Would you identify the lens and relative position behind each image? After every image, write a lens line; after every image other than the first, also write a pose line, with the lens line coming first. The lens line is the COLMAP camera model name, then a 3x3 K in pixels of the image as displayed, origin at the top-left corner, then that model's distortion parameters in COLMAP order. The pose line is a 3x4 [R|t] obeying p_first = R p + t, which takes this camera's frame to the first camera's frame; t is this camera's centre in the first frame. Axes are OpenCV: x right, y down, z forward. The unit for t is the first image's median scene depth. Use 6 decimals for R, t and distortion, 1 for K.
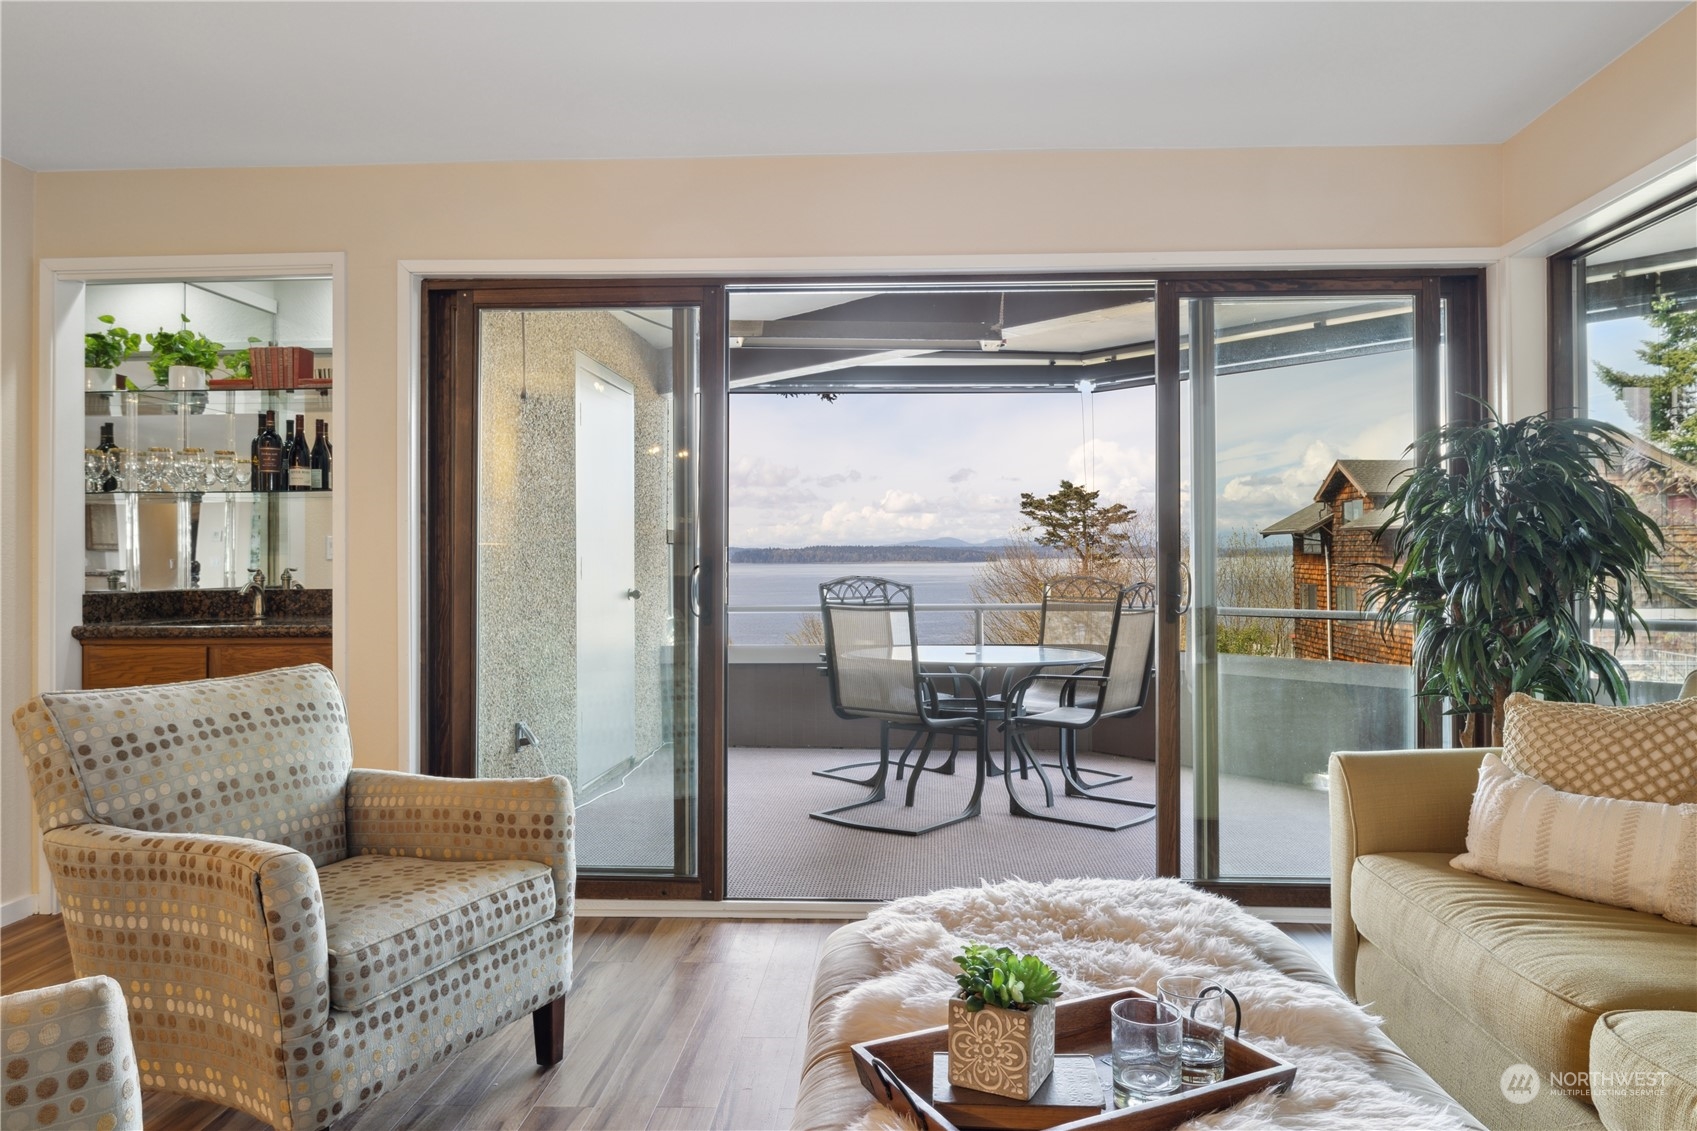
lens RADIAL K [[1123.8, 0, 857.1], [0, 1123.8, 553.1], [0, 0, 1]] dist [0.006997, -0.000852]
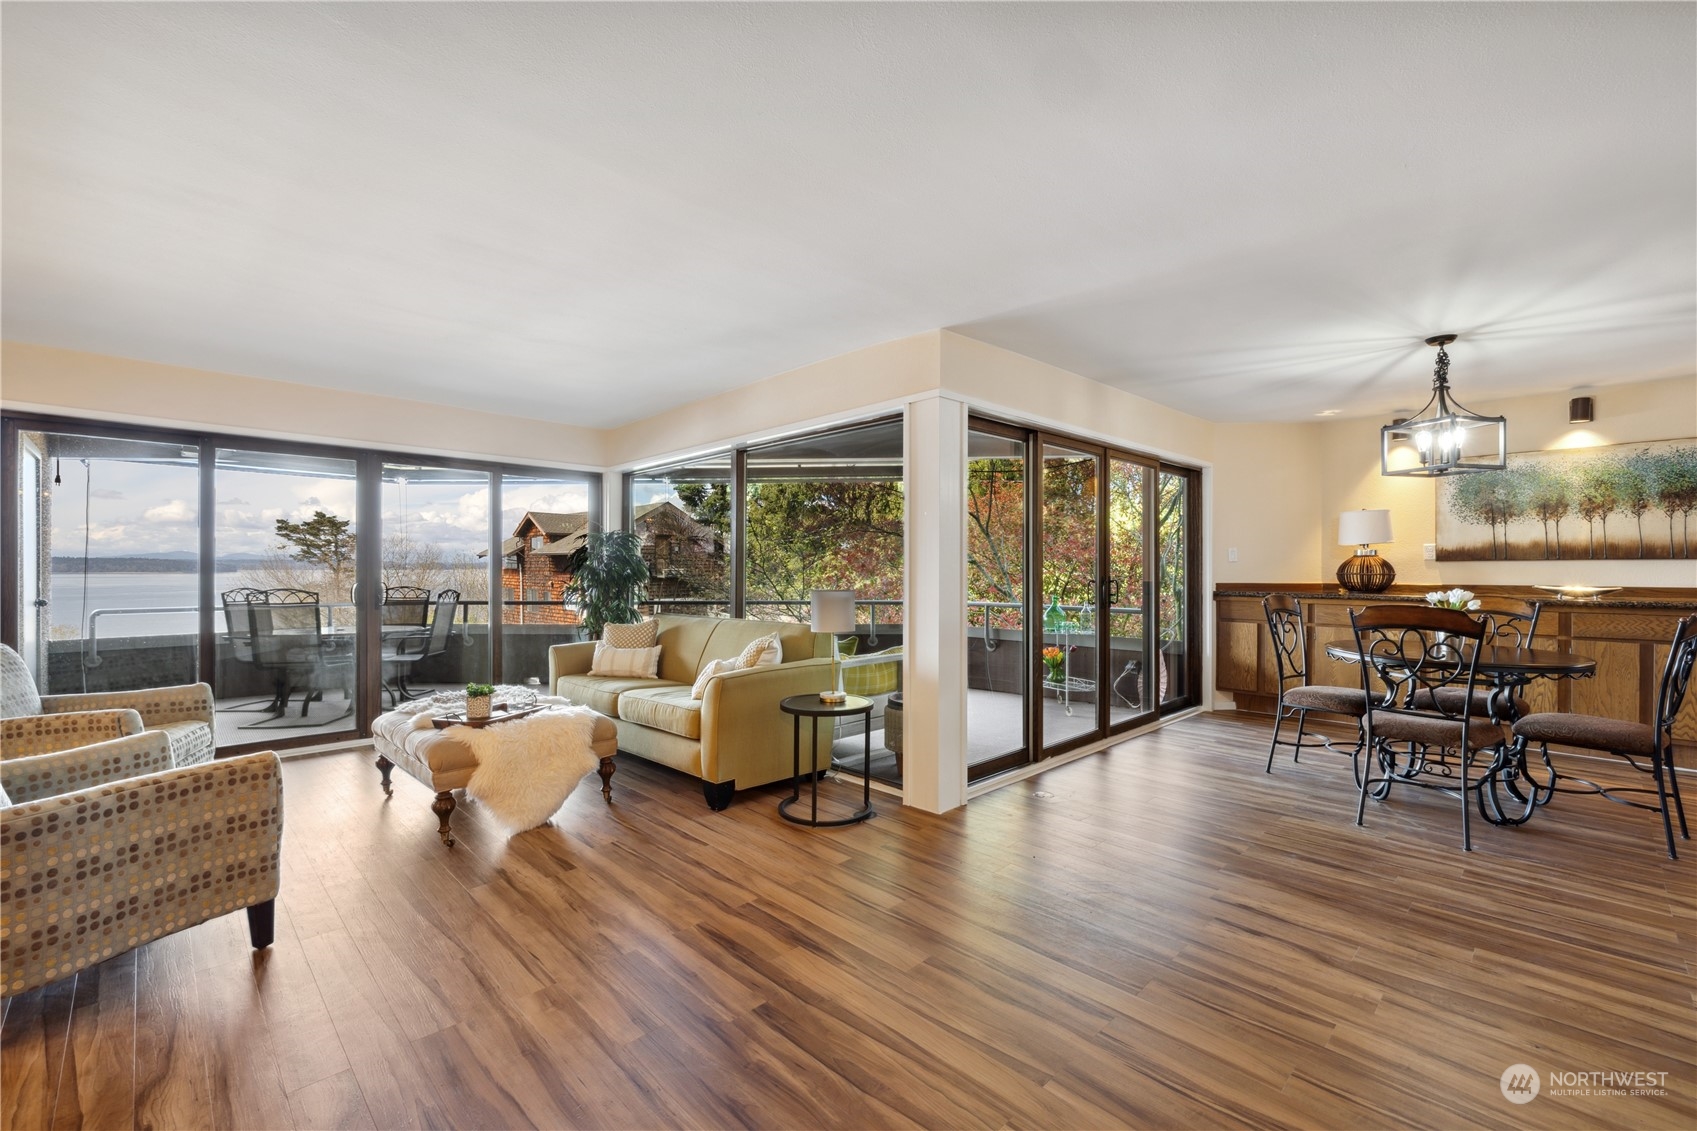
lens RADIAL K [[721.4, 0, 849.1], [0, 721.4, 568.7], [0, 0, 1]] dist [0.000137, 0.000041]
pose [[0.677104, 0.004934, 0.735871, -0.024649], [-0.006718, 0.999977, -0.000523, -0.001746], [-0.735857, -0.004590, 0.677122, -0.047957]]
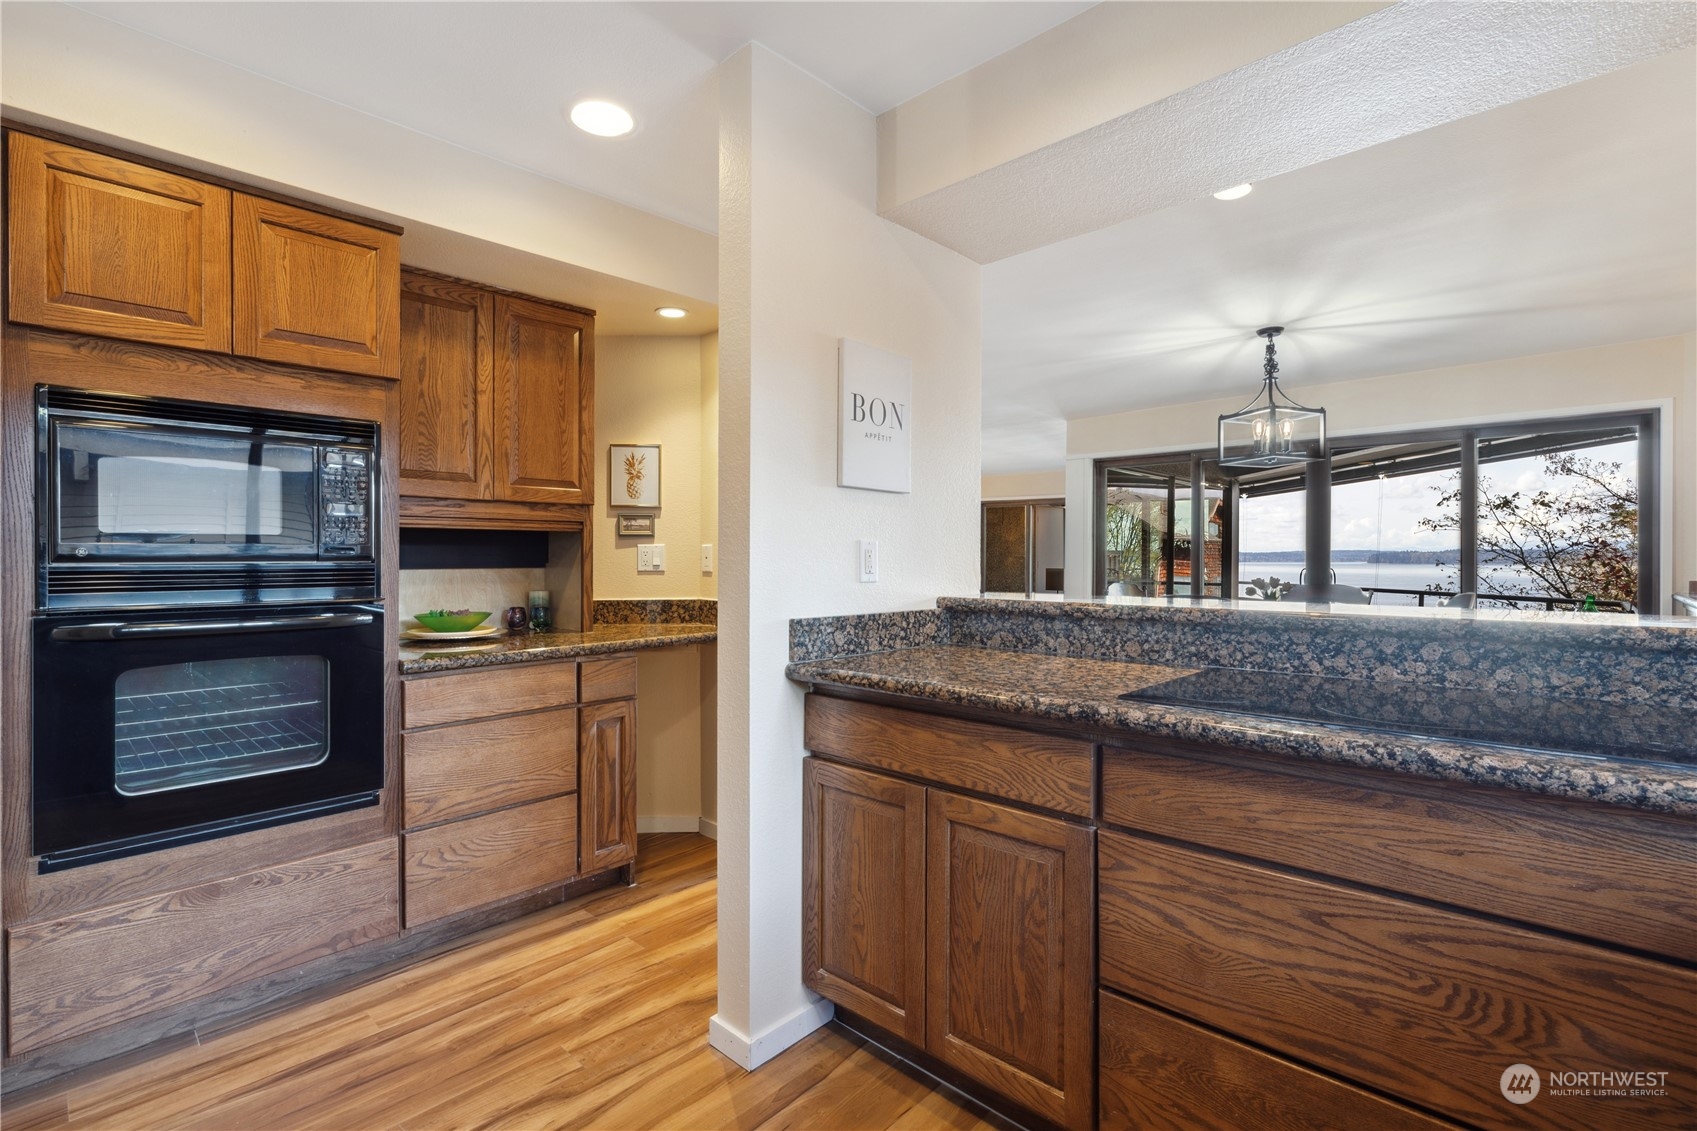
lens RADIAL K [[773.2, 0, 845.3], [0, 773.2, 557.5], [0, 0, 1]] dist [-0.005065, -0.000711]
pose [[0.763449, 0.007138, -0.645829, 0.100224], [-0.004053, 0.999972, 0.006262, -0.002324], [0.645856, -0.002163, 0.763456, -0.141325]]
